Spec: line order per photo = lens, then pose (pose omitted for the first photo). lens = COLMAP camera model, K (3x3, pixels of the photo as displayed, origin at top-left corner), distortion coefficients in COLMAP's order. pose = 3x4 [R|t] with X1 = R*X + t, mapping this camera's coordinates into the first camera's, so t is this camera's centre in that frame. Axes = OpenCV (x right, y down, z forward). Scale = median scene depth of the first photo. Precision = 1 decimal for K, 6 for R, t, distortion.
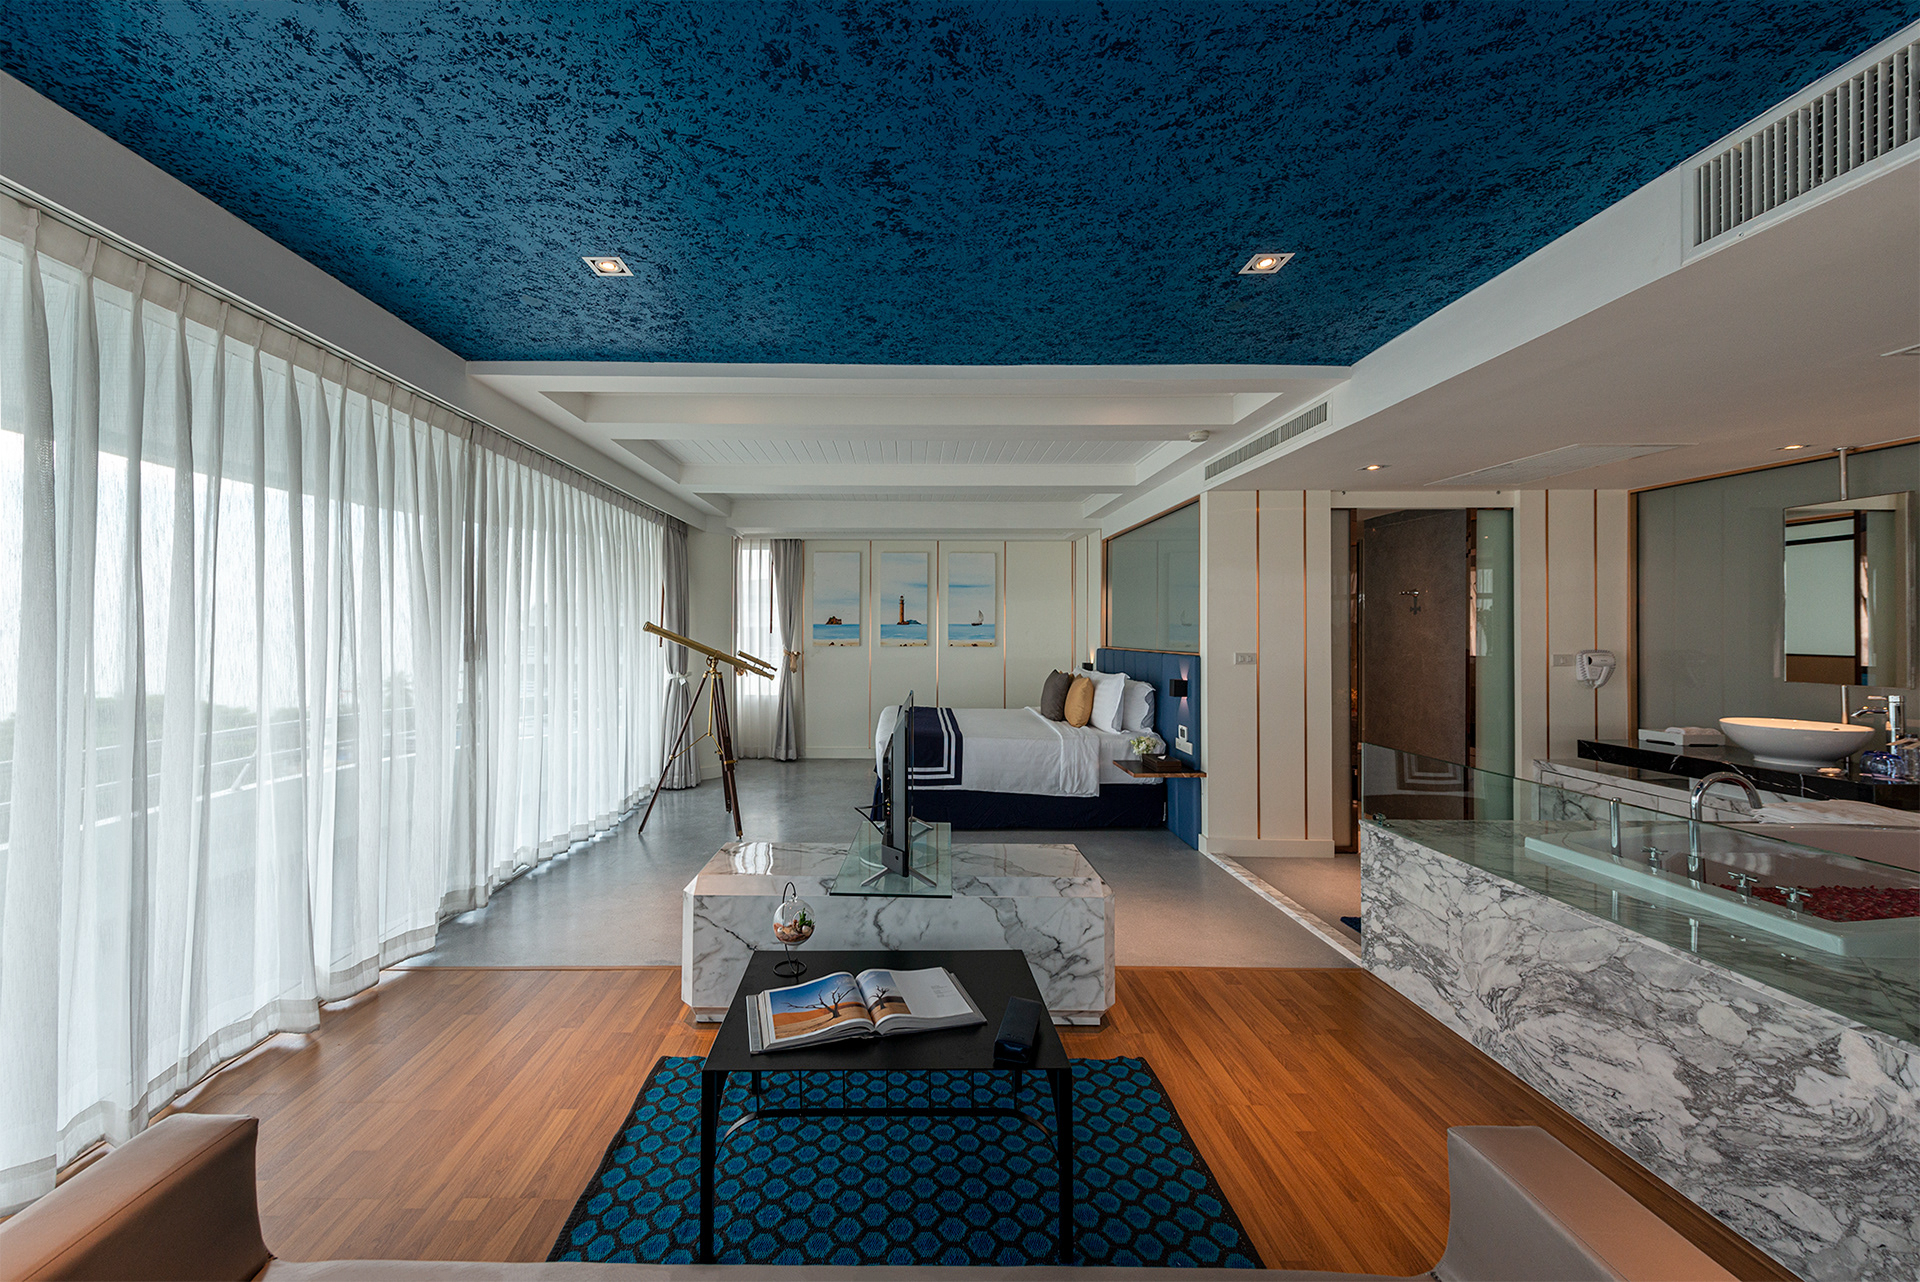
lens RADIAL K [[726.1, 0, 898.9], [0, 726.1, 625.1], [0, 0, 1]] dist [0.008880, -0.000309]
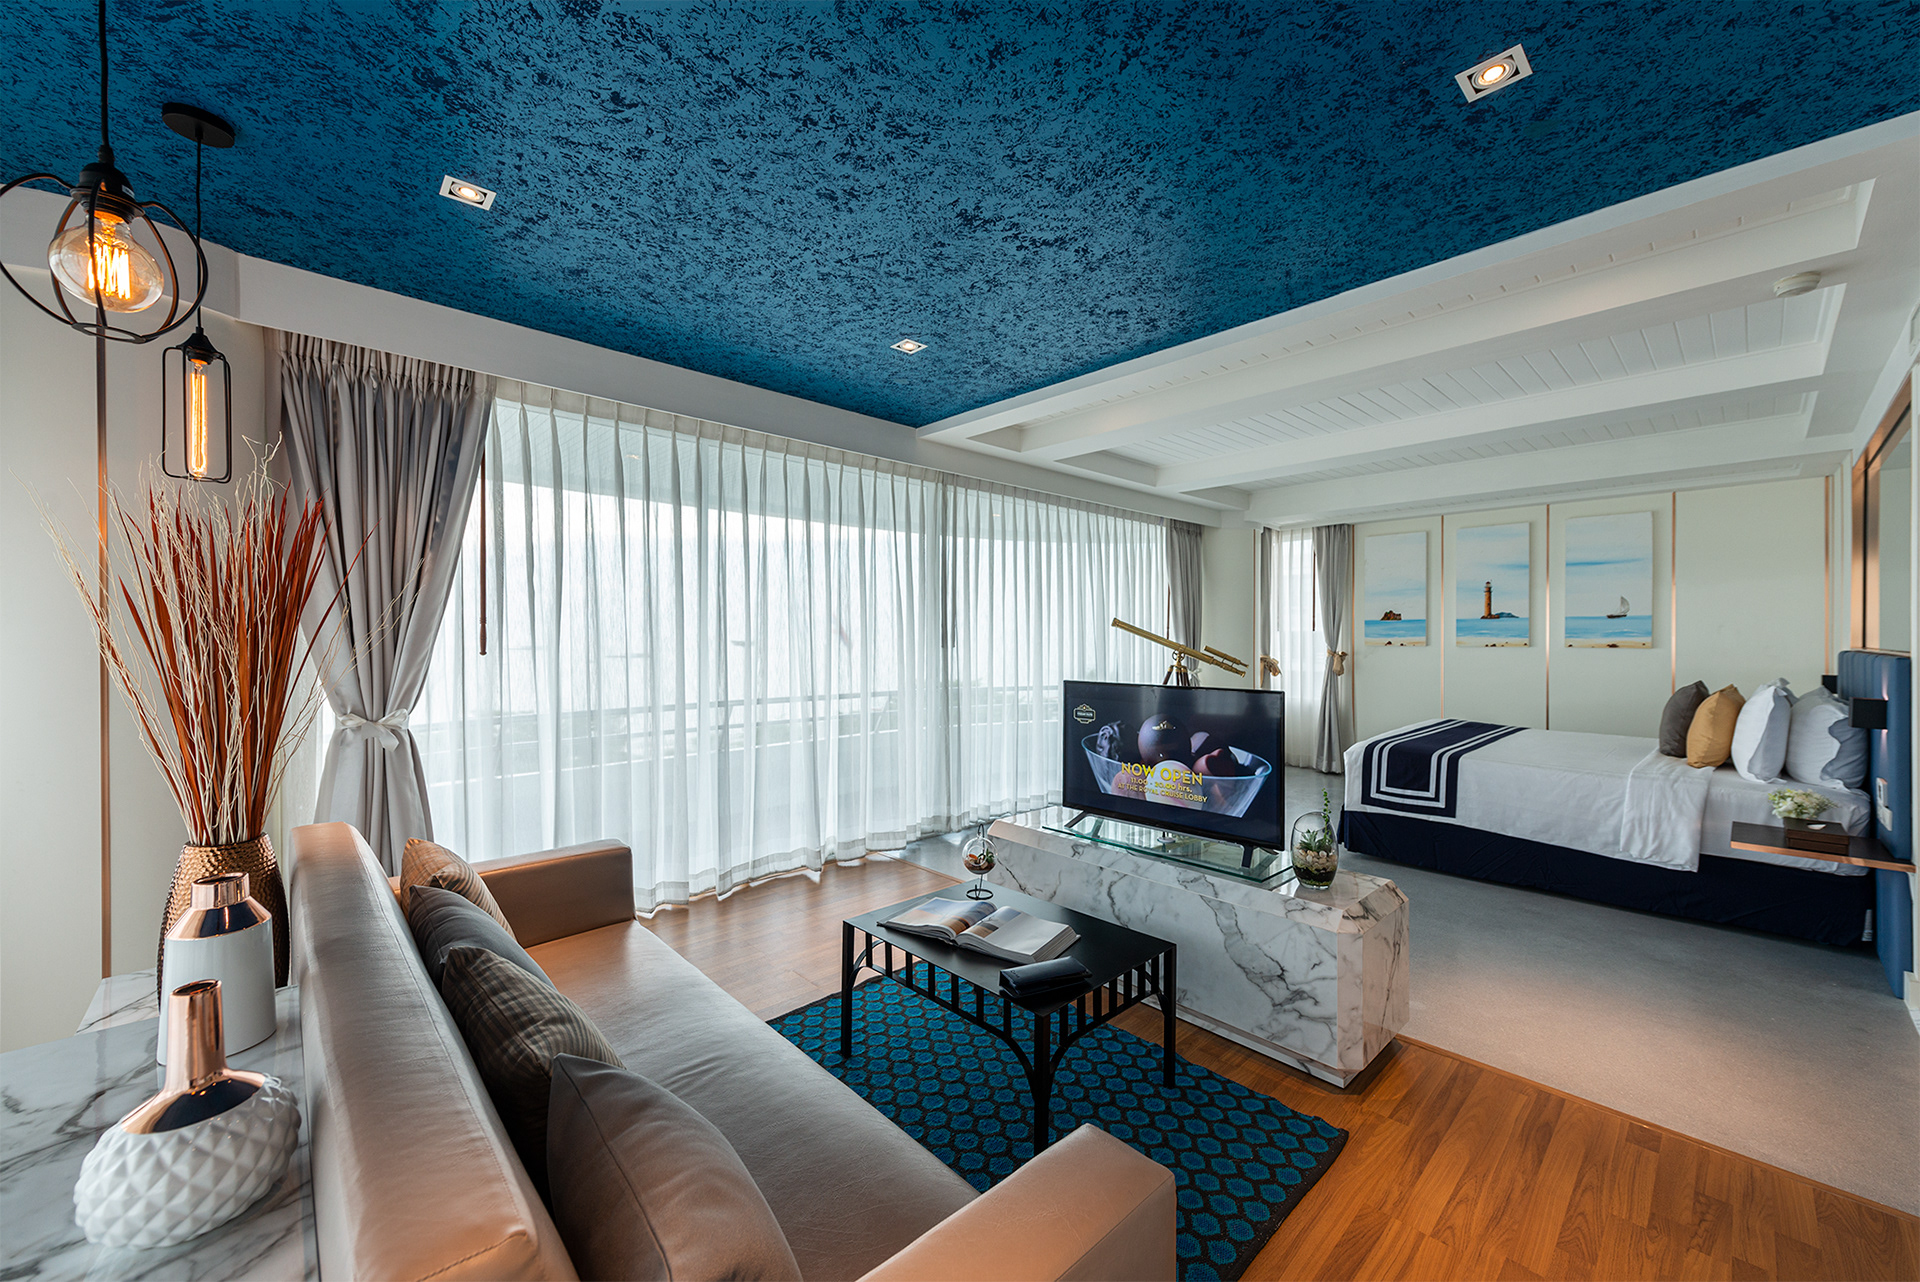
lens RADIAL K [[748.2, 0, 965.0], [0, 748.2, 642.0], [0, 0, 1]] dist [0.013241, -0.003913]
pose [[0.683014, 0.003564, -0.730396, 0.359372], [0.006924, 0.999912, 0.011354, 0.019164], [0.730372, -0.012812, 0.682929, 0.067649]]
